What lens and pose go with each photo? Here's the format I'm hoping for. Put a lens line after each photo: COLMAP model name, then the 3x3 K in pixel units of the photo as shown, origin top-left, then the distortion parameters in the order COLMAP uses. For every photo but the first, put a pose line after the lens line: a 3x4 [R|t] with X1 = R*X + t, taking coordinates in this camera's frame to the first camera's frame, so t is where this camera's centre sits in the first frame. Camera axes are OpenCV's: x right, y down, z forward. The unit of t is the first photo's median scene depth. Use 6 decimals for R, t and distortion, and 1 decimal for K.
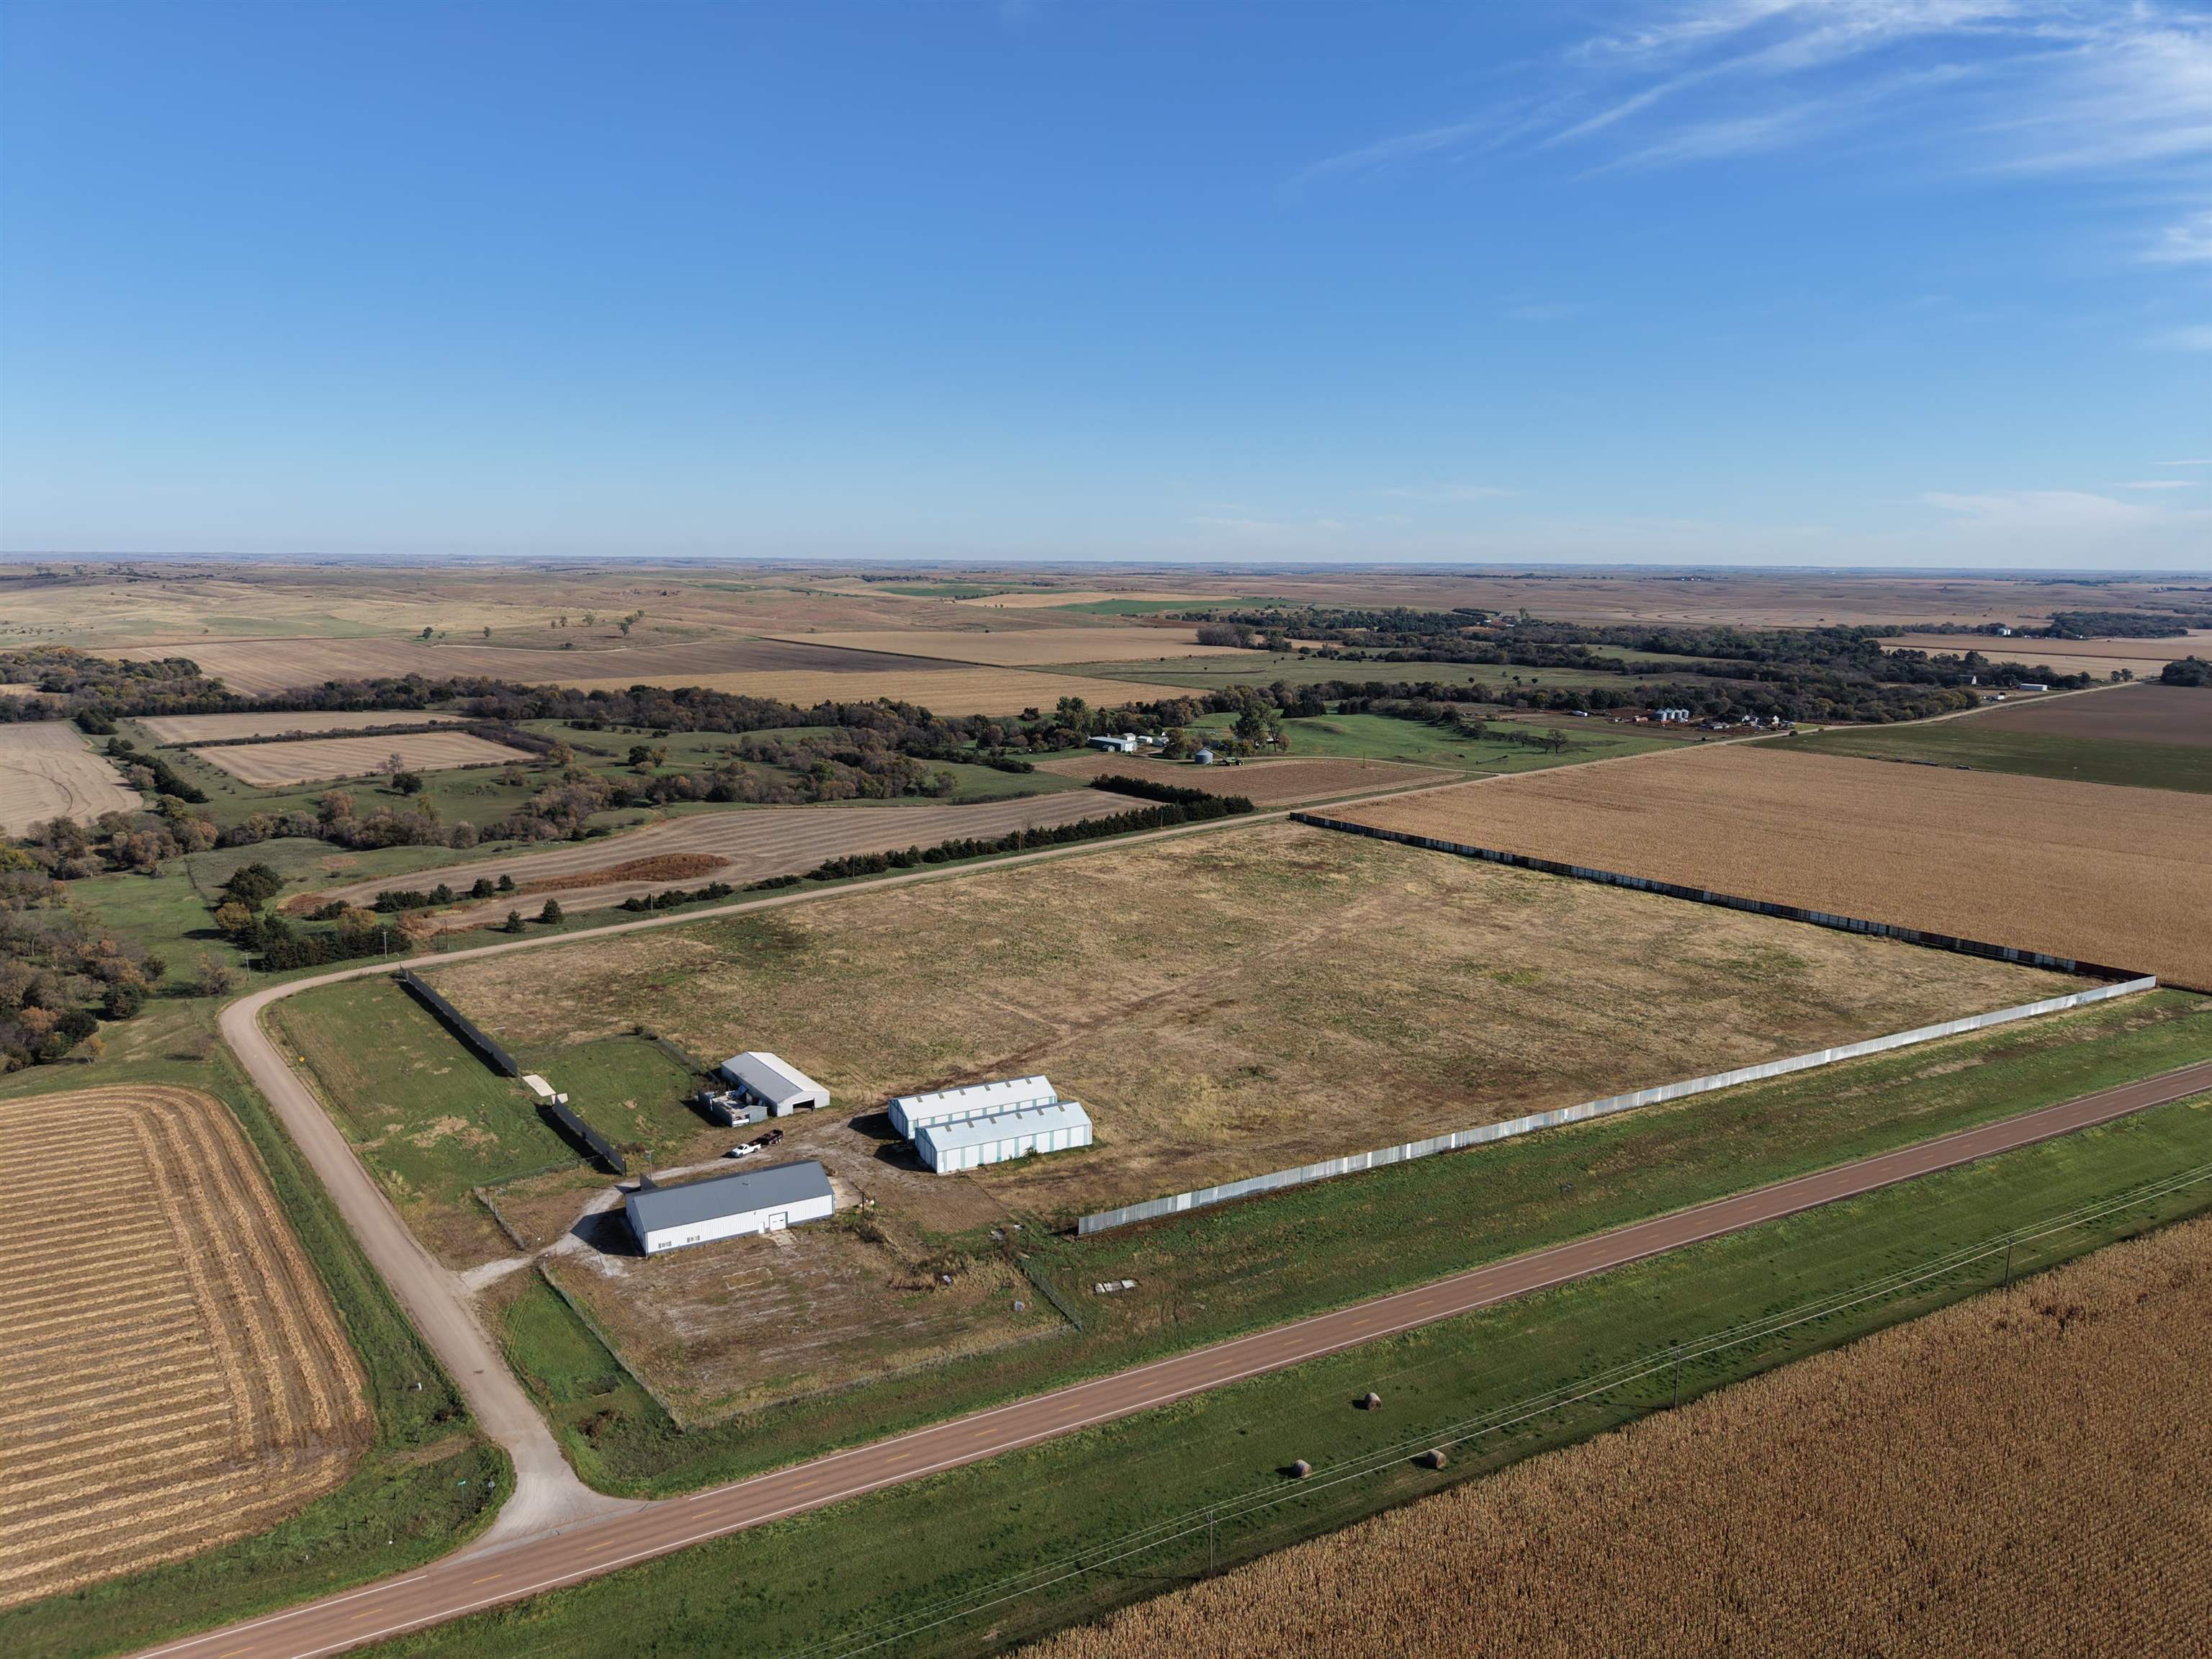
lens RADIAL K [[1460.8, 0, 1102.3], [0, 1460.8, 885.6], [0, 0, 1]] dist [-0.001780, 0.001990]
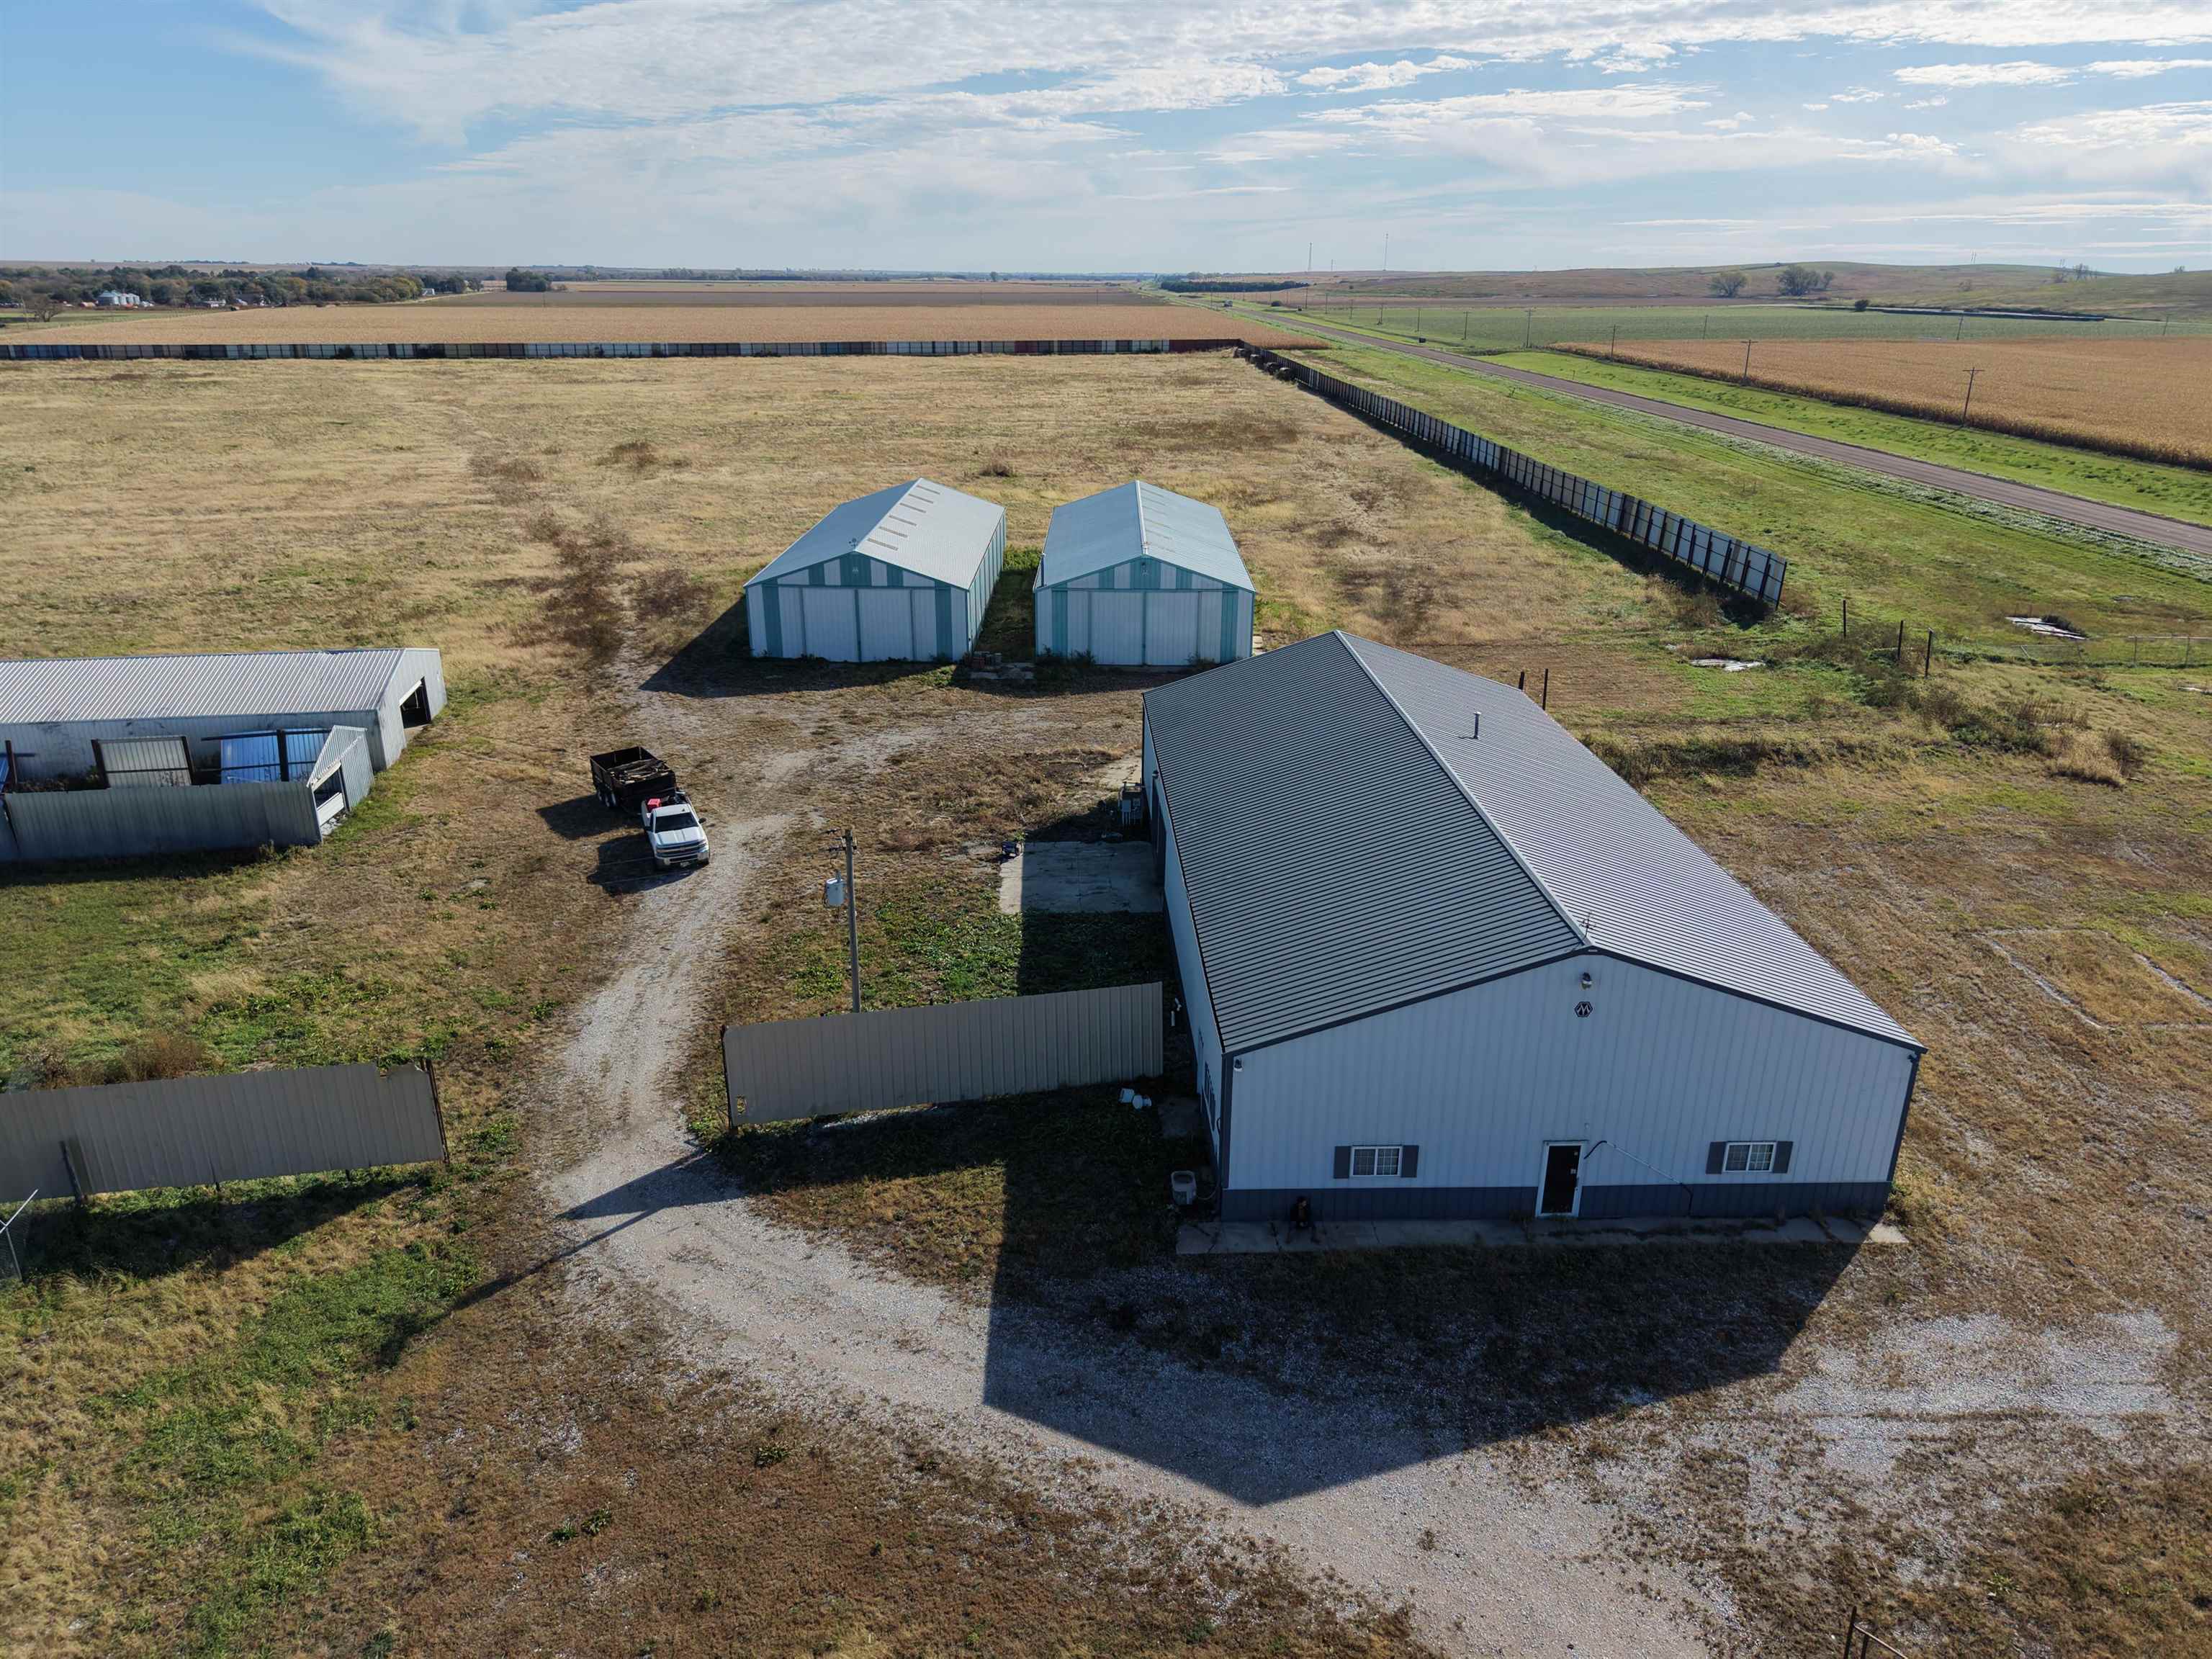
lens RADIAL K [[1478.2, 0, 1104.8], [0, 1478.2, 834.0], [0, 0, 1]] dist [0.035204, -0.036881]
pose [[0.442527, -0.320506, 0.837523, -0.327792], [0.193119, 0.946096, 0.260016, 0.114326], [-0.875714, 0.046677, 0.480569, 0.701854]]
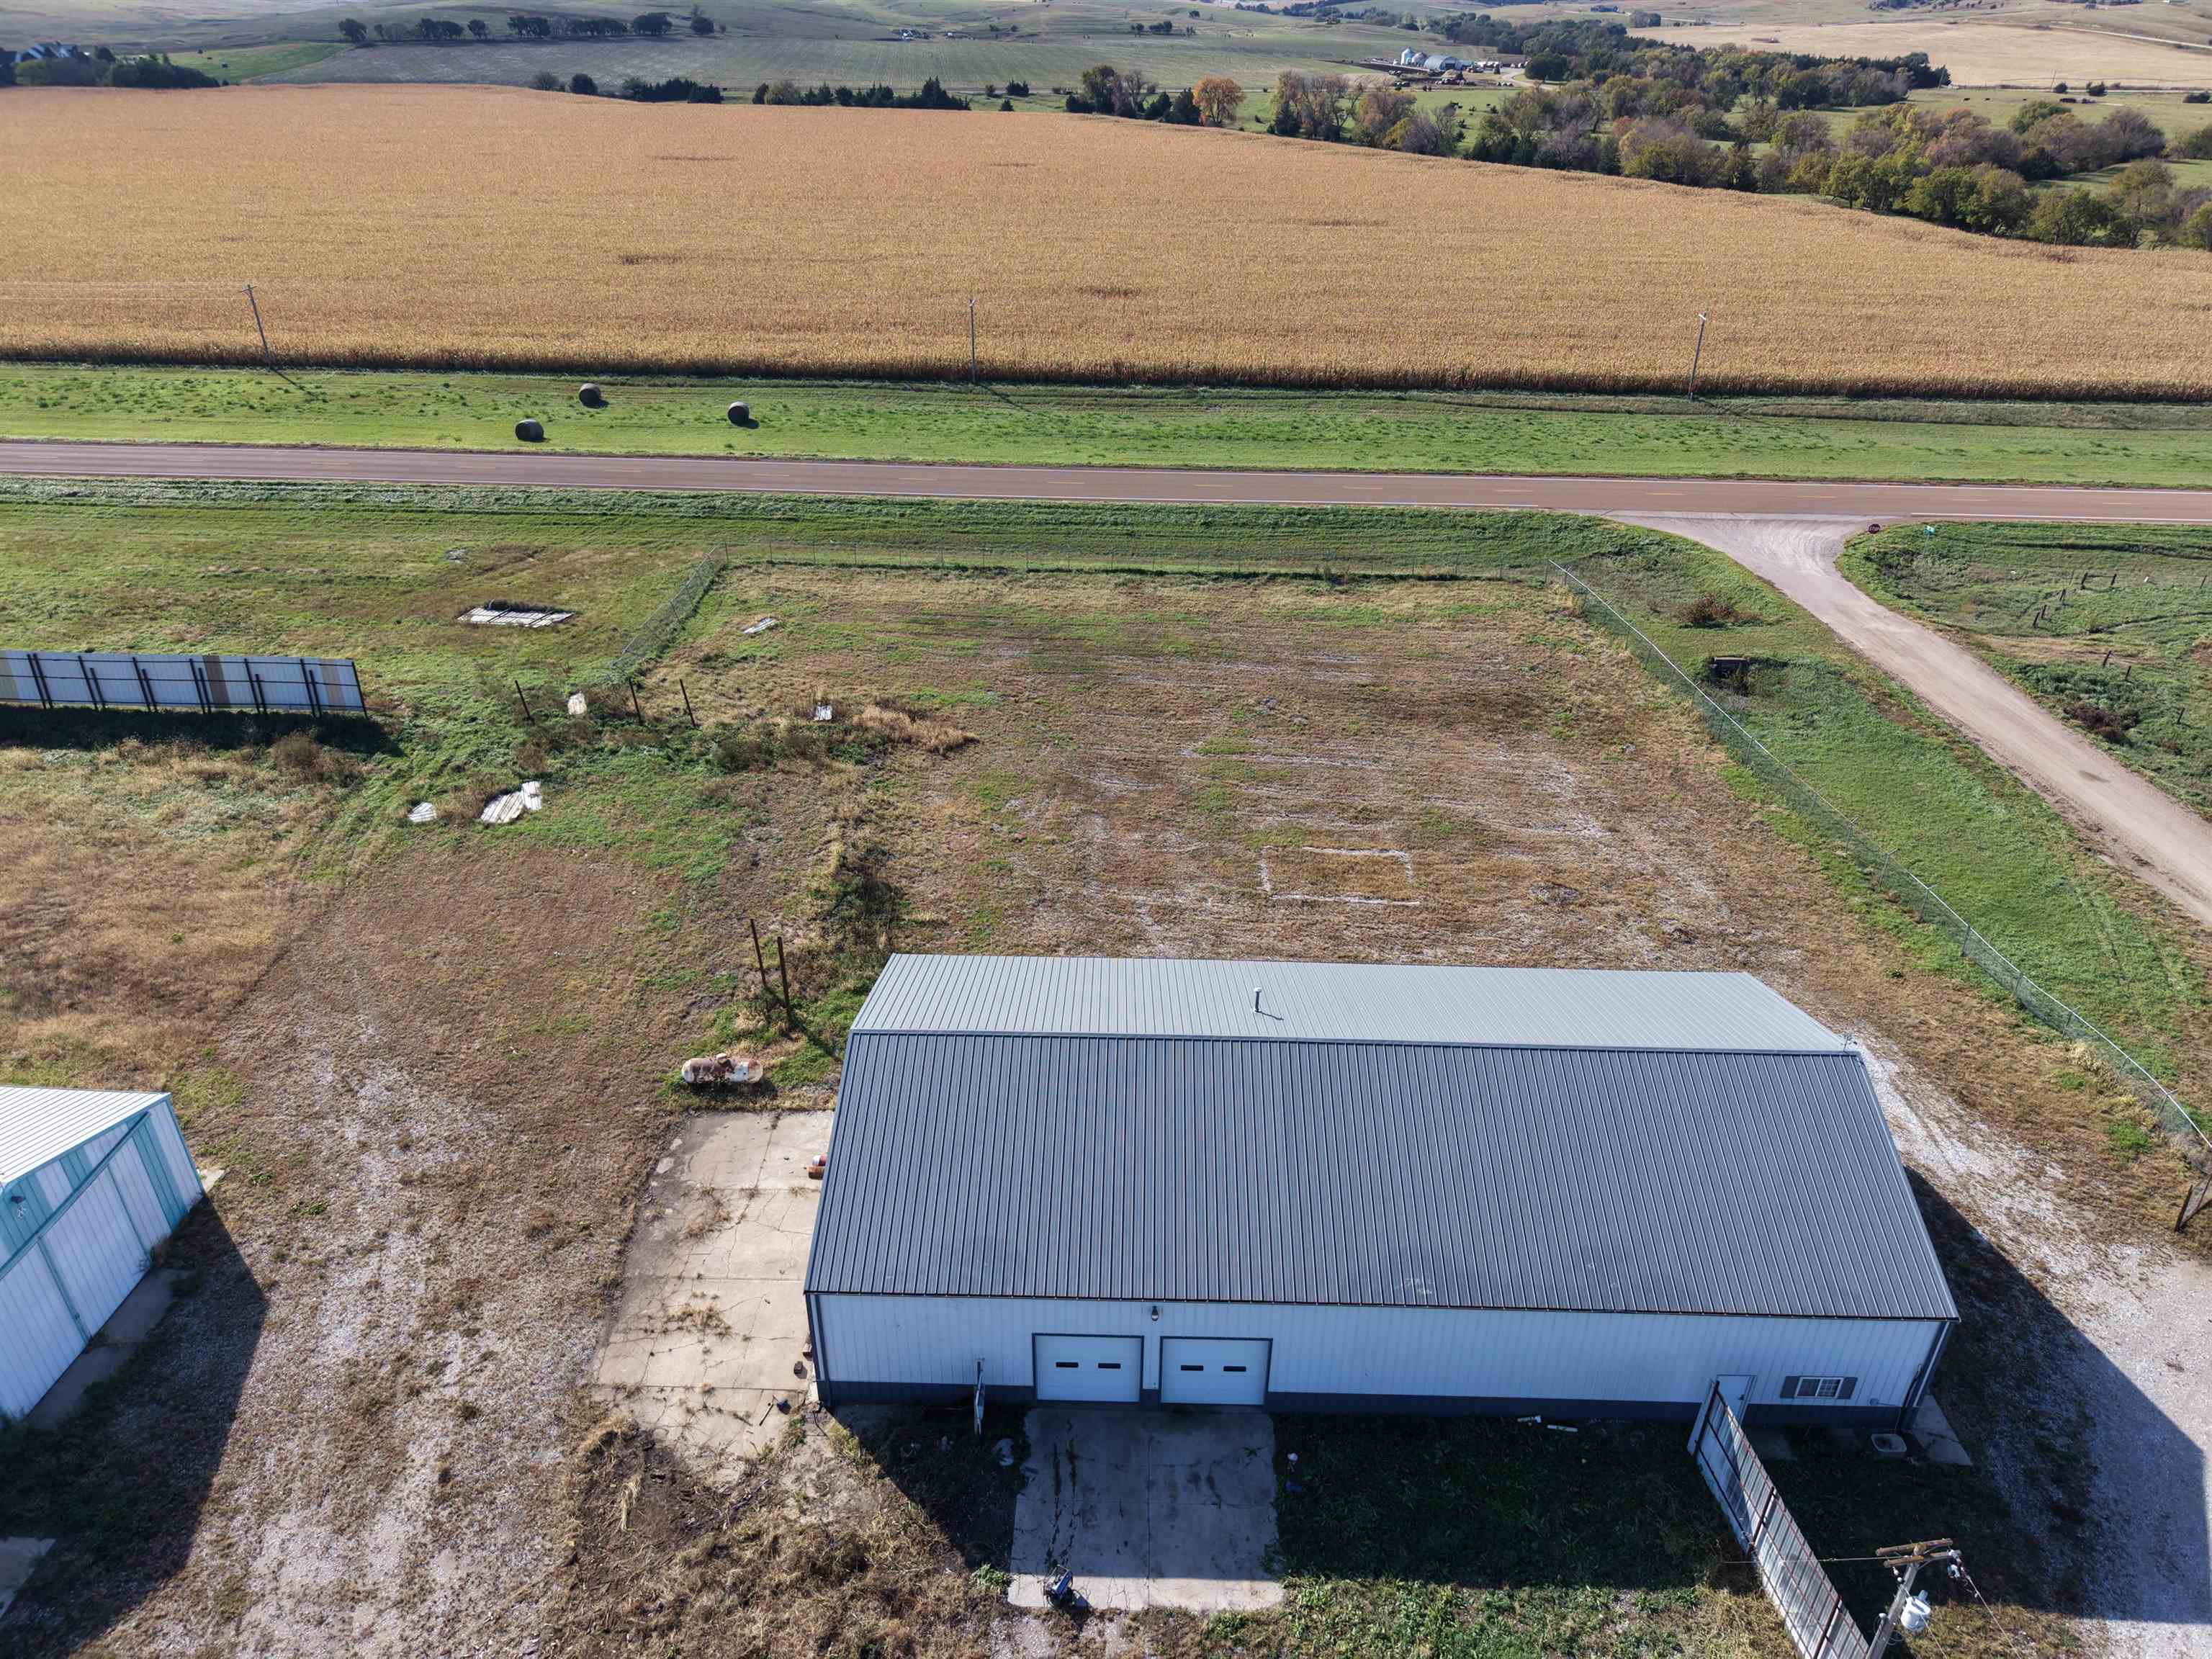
lens RADIAL K [[1491.4, 0, 1106.0], [0, 1491.4, 829.5], [0, 0, 1]] dist [0.027278, -0.031528]
pose [[-0.868515, -0.253529, 0.425917, -0.224450], [0.099290, 0.752881, 0.650625, 0.040975], [-0.485617, 0.607366, -0.628715, 0.830923]]
